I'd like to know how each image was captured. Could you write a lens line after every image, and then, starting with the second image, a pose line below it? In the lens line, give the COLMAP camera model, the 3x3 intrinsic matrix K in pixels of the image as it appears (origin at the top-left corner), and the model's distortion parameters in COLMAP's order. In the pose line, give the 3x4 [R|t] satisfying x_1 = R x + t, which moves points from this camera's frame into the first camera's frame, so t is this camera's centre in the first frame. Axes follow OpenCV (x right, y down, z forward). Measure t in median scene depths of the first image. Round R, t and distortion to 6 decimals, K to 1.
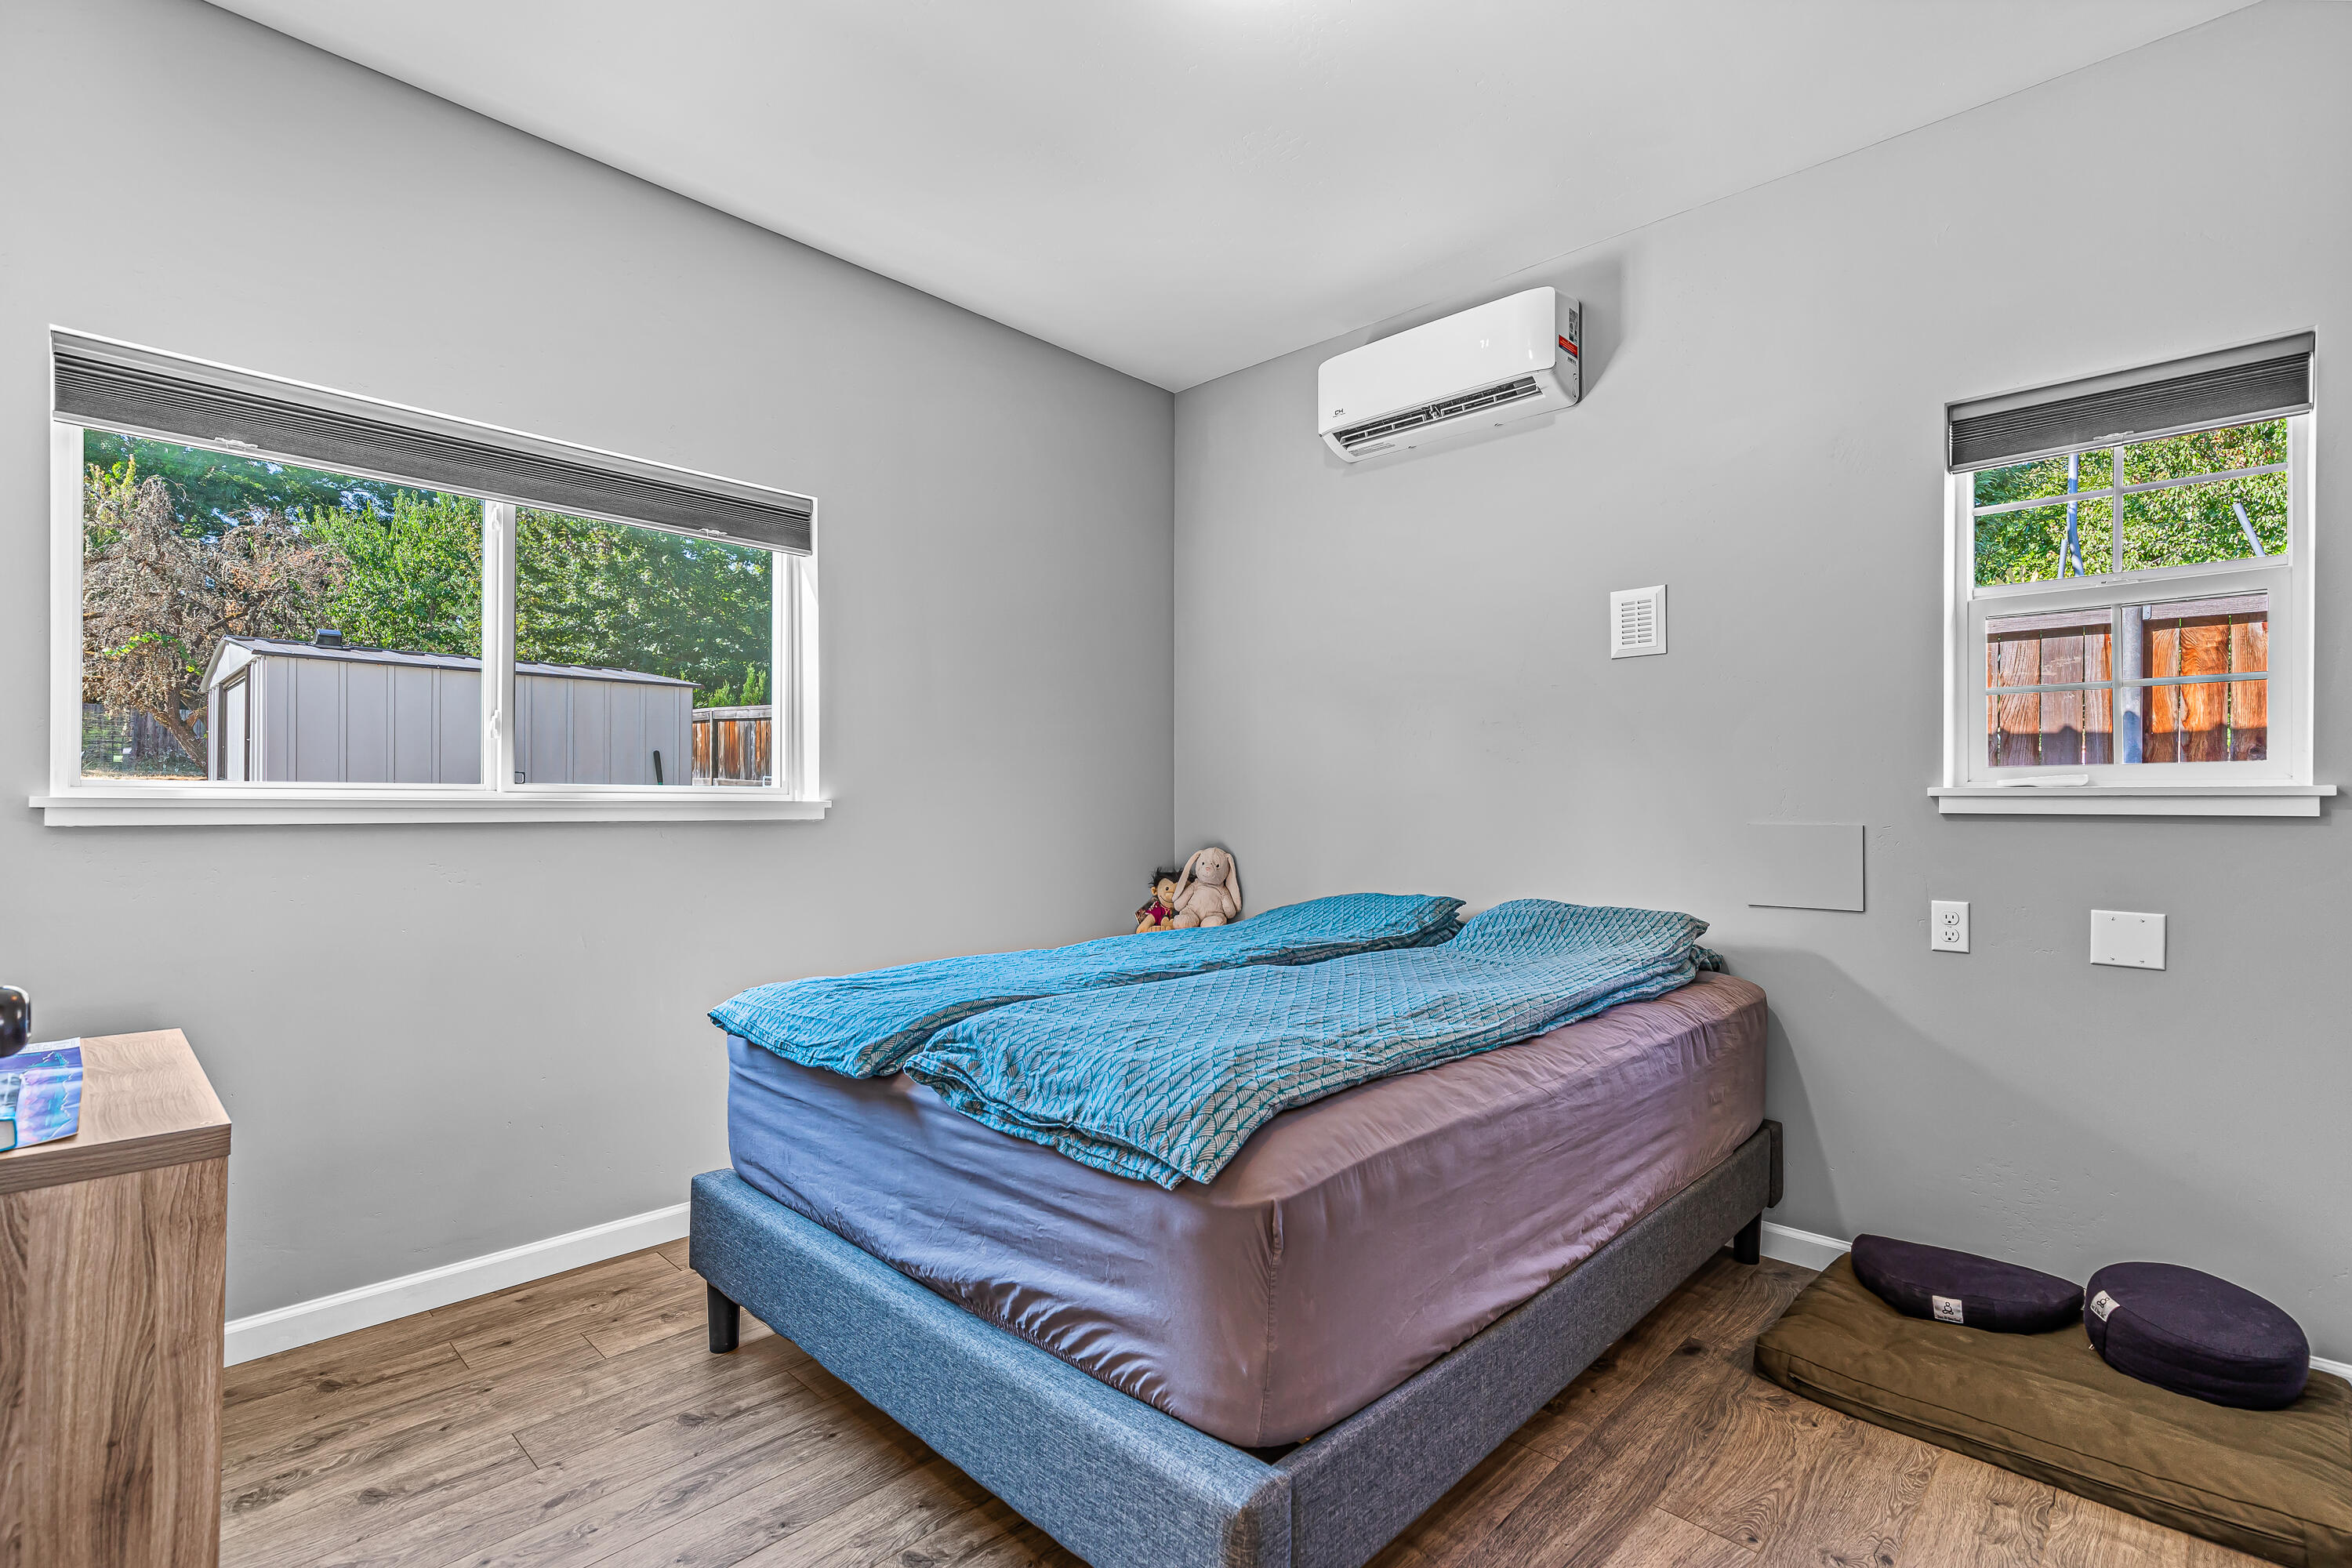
lens RADIAL K [[1075.3, 0, 1183.2], [0, 1075.3, 797.9], [0, 0, 1]] dist [0.002078, 0.000045]
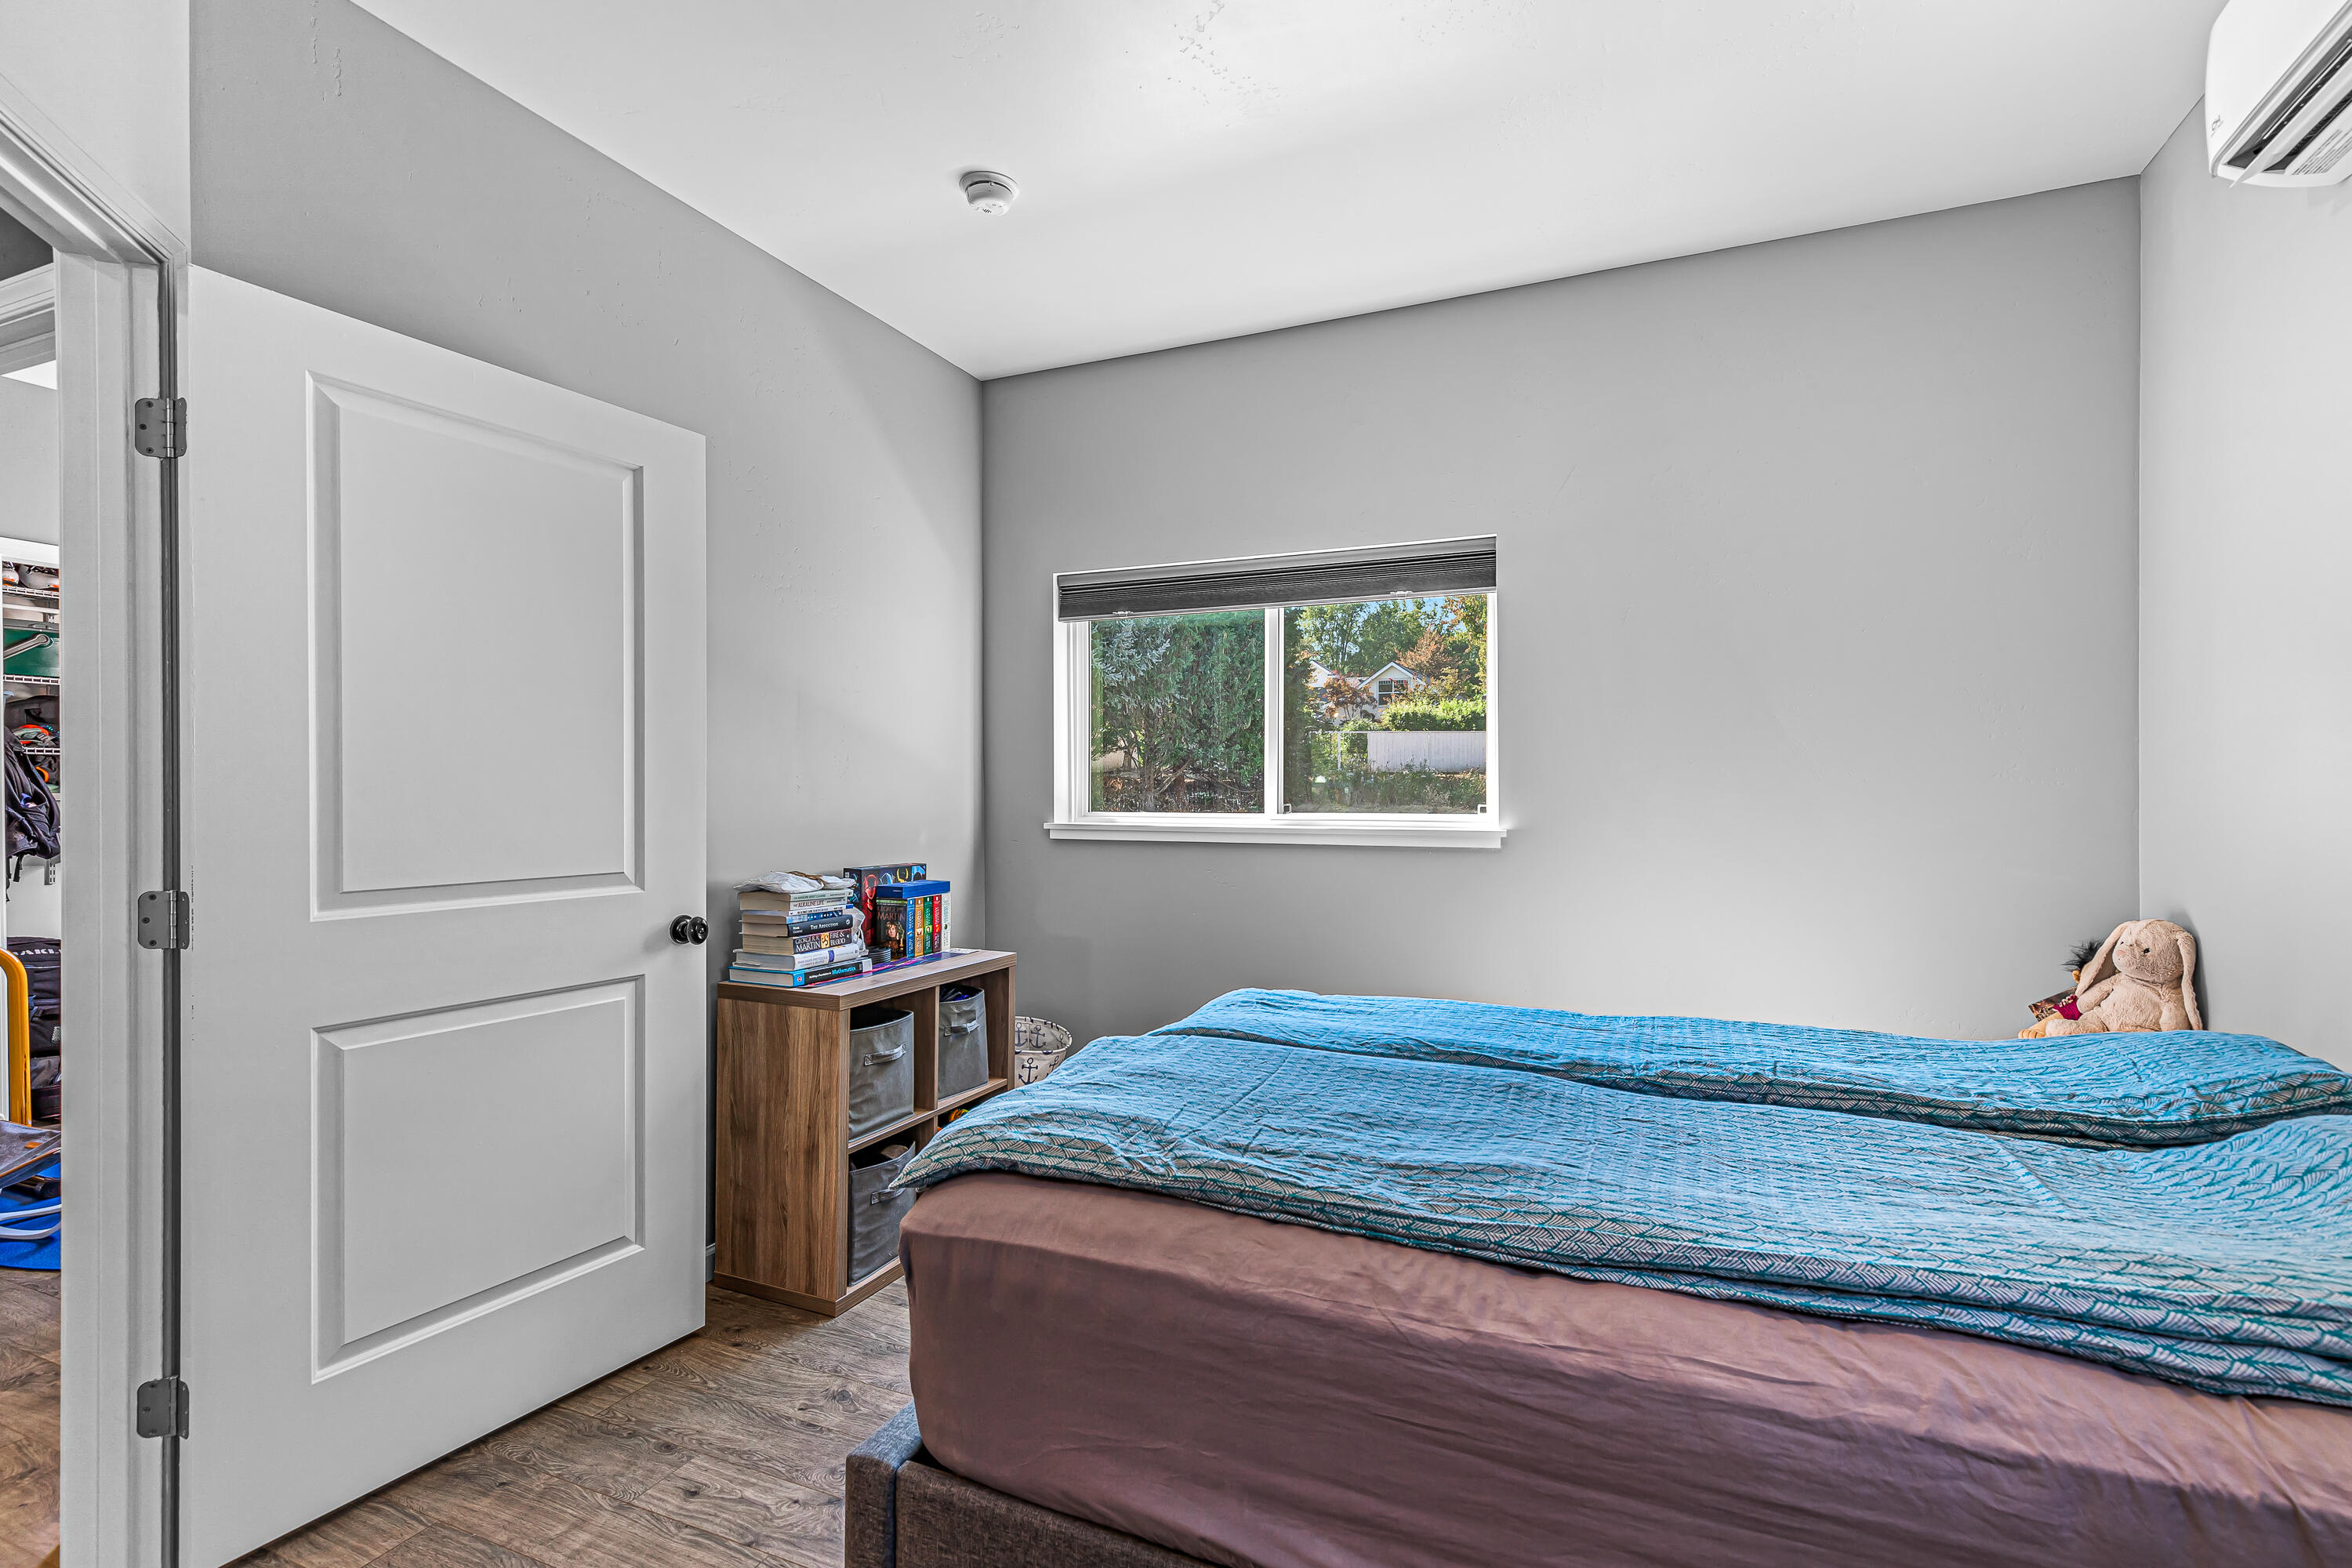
lens RADIAL K [[1075.3, 0, 1183.2], [0, 1075.3, 797.9], [0, 0, 1]] dist [0.002078, 0.000045]
pose [[0.335110, -0.002372, -0.942176, 0.773524], [0.005616, 0.999984, -0.000520, -0.044439], [0.942162, -0.005117, 0.335118, 0.557405]]
